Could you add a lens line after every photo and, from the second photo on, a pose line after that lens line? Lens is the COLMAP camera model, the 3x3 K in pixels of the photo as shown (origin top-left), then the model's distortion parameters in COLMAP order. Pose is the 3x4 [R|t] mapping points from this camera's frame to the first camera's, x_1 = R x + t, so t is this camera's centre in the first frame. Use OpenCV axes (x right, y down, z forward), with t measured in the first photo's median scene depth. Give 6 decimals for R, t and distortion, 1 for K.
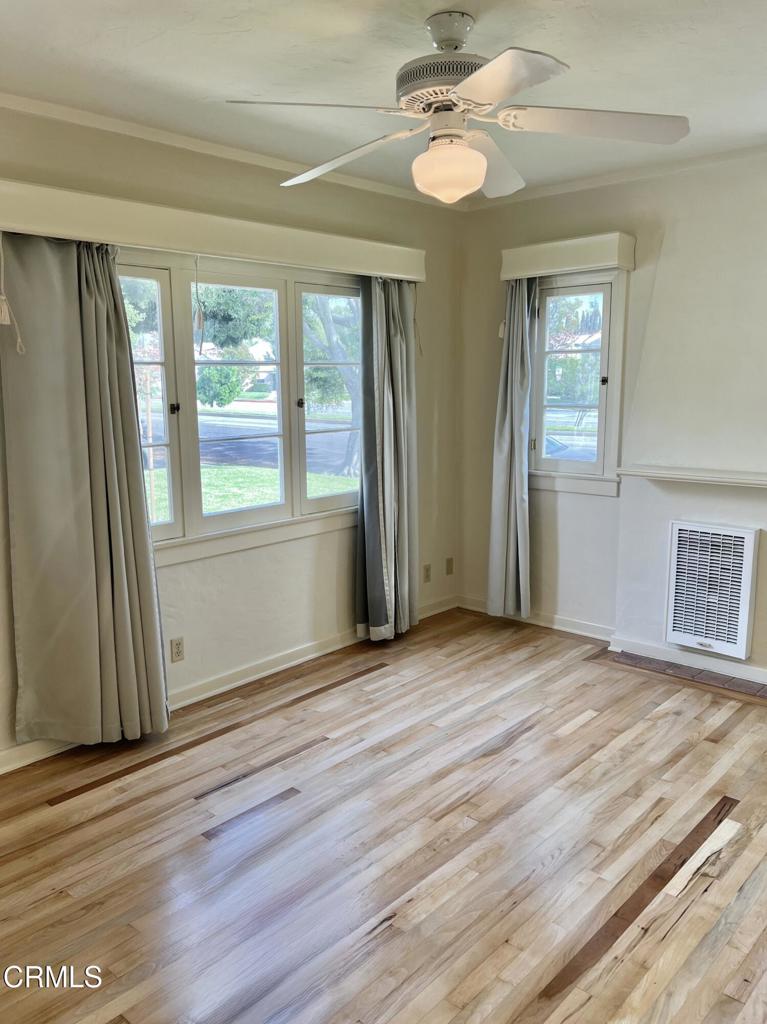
lens RADIAL K [[794.5, 0, 386.4], [0, 794.5, 495.3], [0, 0, 1]] dist [0.046194, -0.105564]
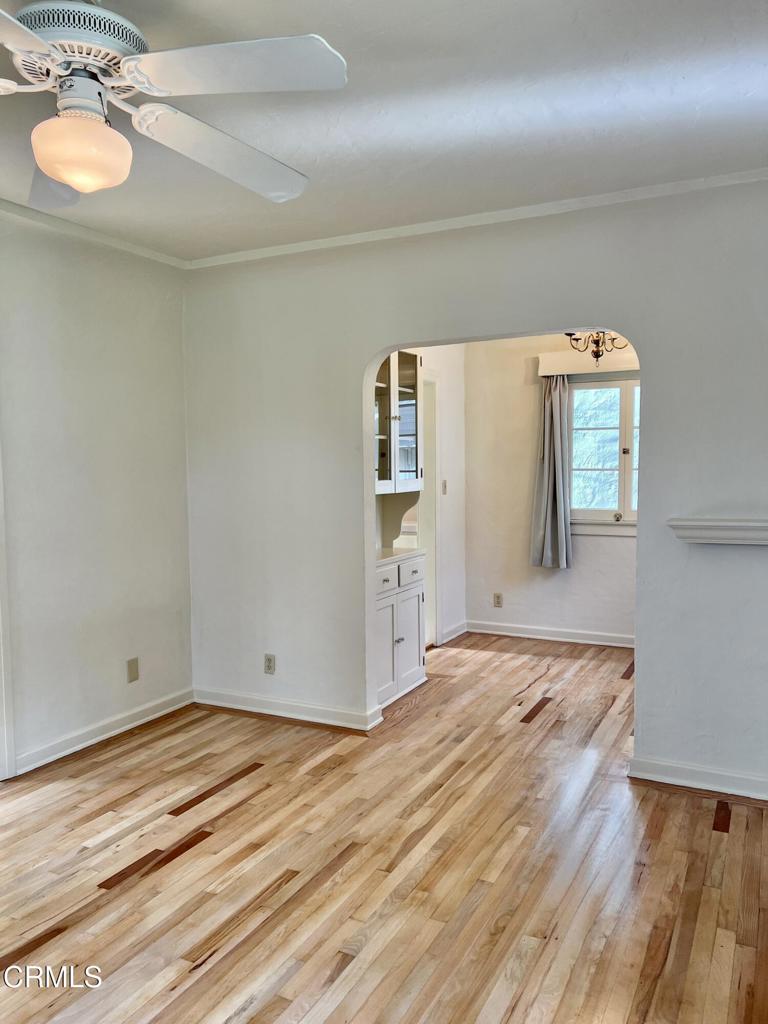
lens RADIAL K [[792.3, 0, 392.9], [0, 792.3, 504.9], [0, 0, 1]] dist [0.009681, 0.001180]
pose [[-0.960916, 0.037739, -0.274254, 0.010403], [-0.018348, 0.979805, 0.199113, -0.129054], [0.276230, 0.196363, -0.940818, 1.085600]]
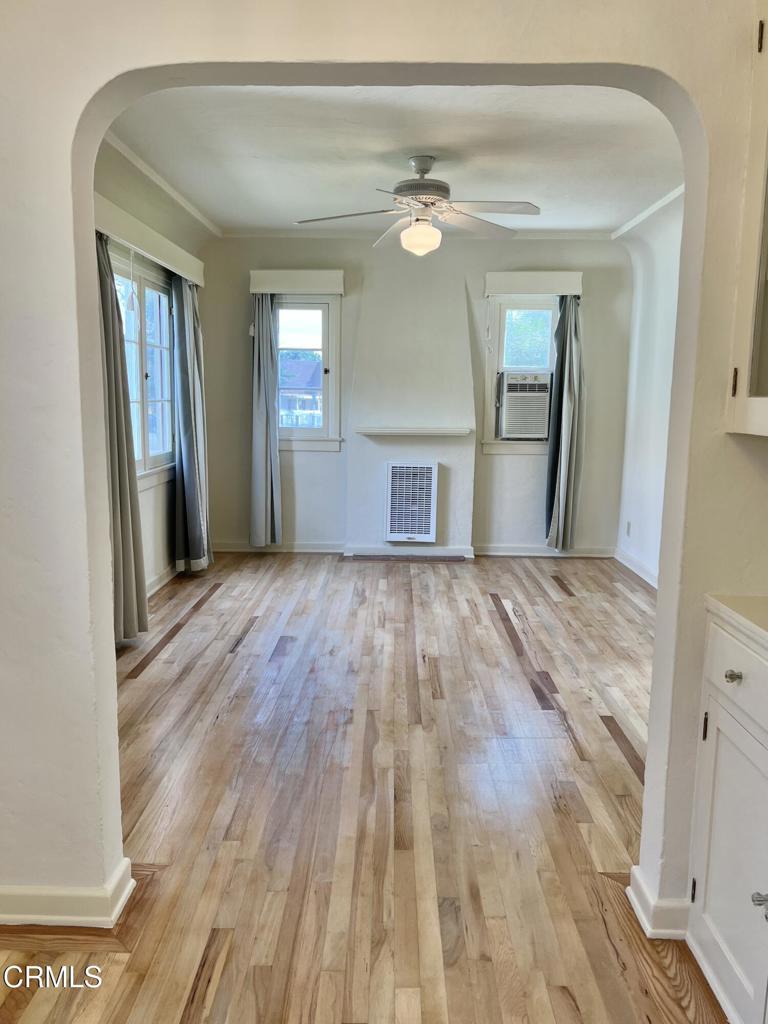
lens RADIAL K [[792.3, 0, 392.9], [0, 792.3, 504.9], [0, 0, 1]] dist [0.009681, 0.001180]
pose [[0.743602, -0.069536, 0.664997, -0.693085], [0.076101, 0.996916, 0.019146, 0.090553], [-0.664278, 0.036370, 0.746600, -0.161937]]
